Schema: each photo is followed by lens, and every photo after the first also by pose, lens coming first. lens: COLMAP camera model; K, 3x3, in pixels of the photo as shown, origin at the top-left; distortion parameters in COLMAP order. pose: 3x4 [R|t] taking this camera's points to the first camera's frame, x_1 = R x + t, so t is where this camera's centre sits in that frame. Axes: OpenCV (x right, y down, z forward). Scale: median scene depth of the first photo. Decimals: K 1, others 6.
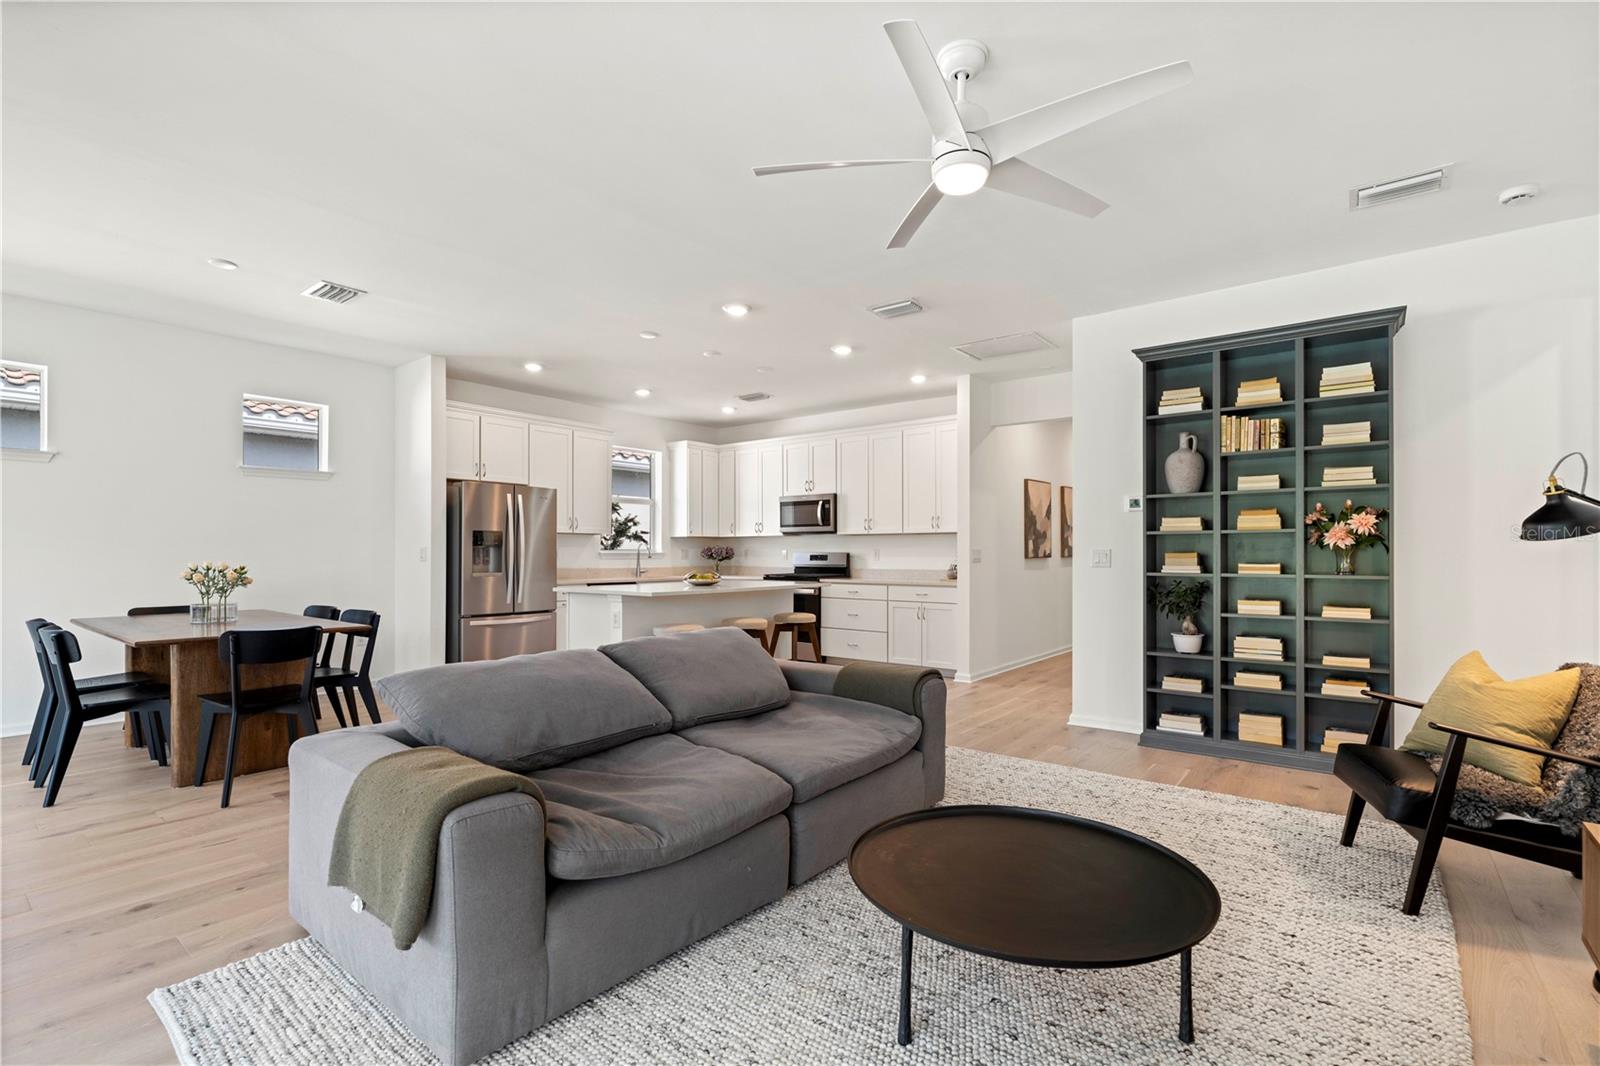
lens RADIAL K [[719.7, 0, 801.2], [0, 719.7, 537.6], [0, 0, 1]] dist [-0.003711, 0.000297]
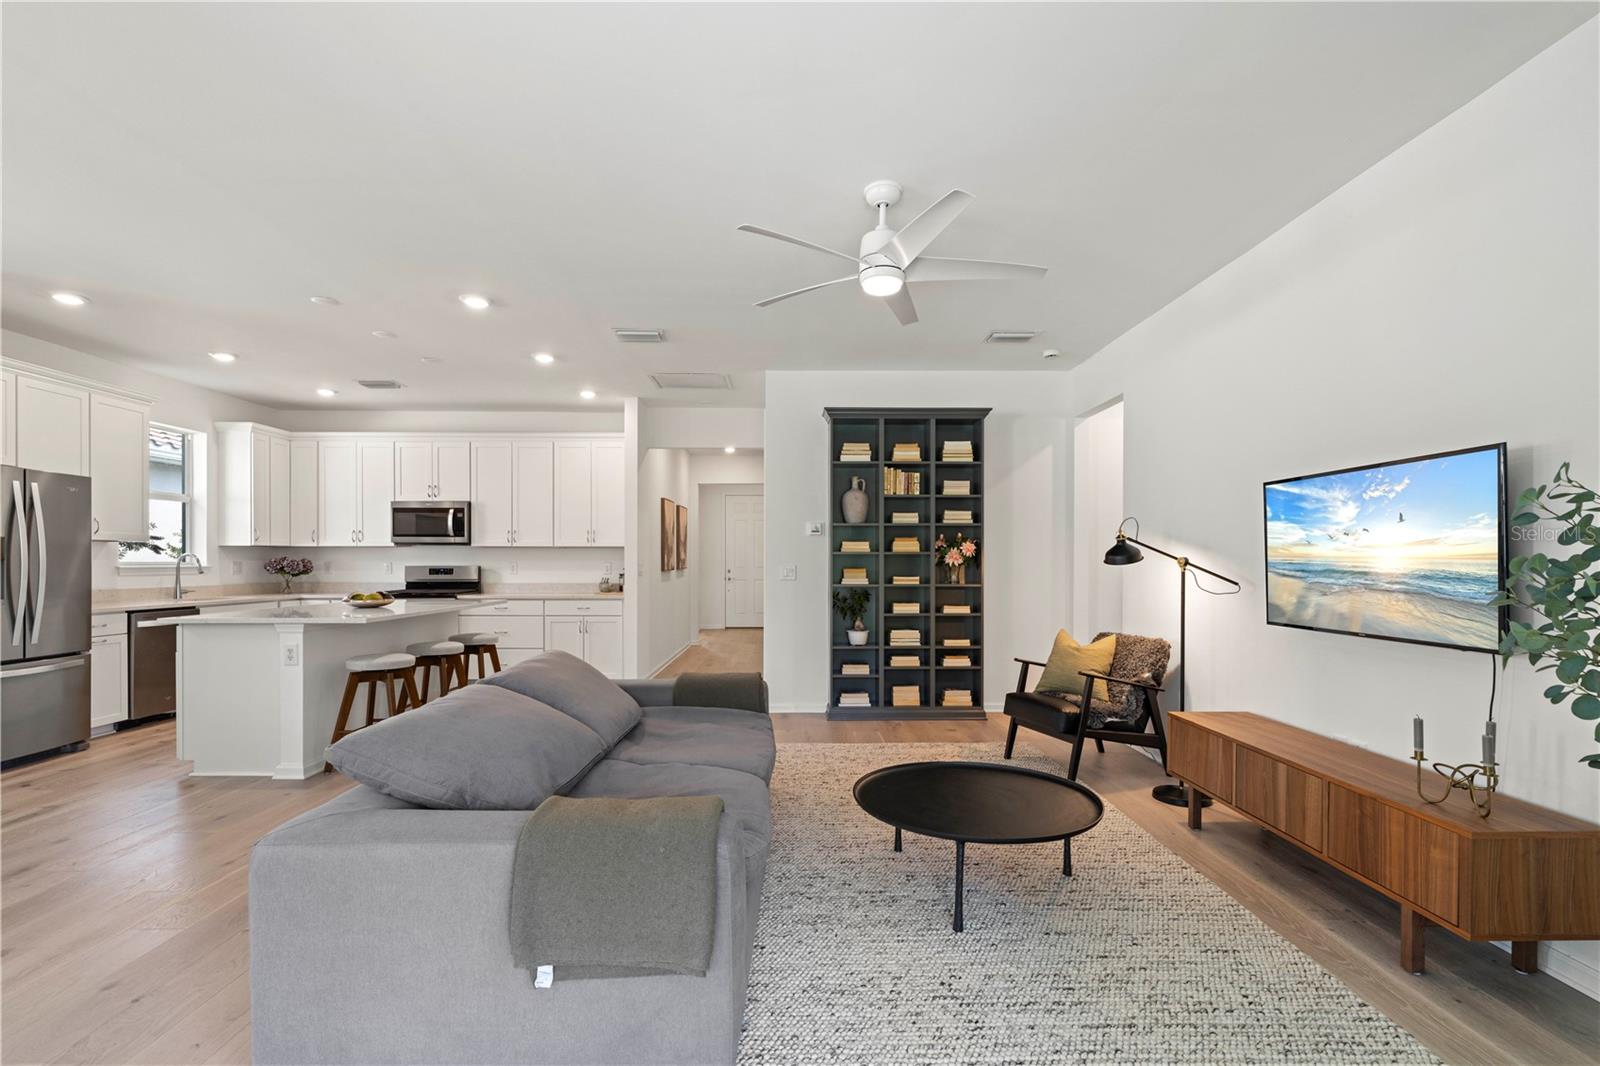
lens RADIAL K [[723.7, 0, 795.2], [0, 723.7, 545.8], [0, 0, 1]] dist [-0.005274, 0.000874]
pose [[0.781648, 0.014972, 0.623540, -0.378222], [-0.014695, 0.999876, -0.005587, -0.011239], [-0.623547, -0.004796, 0.781771, 0.041025]]
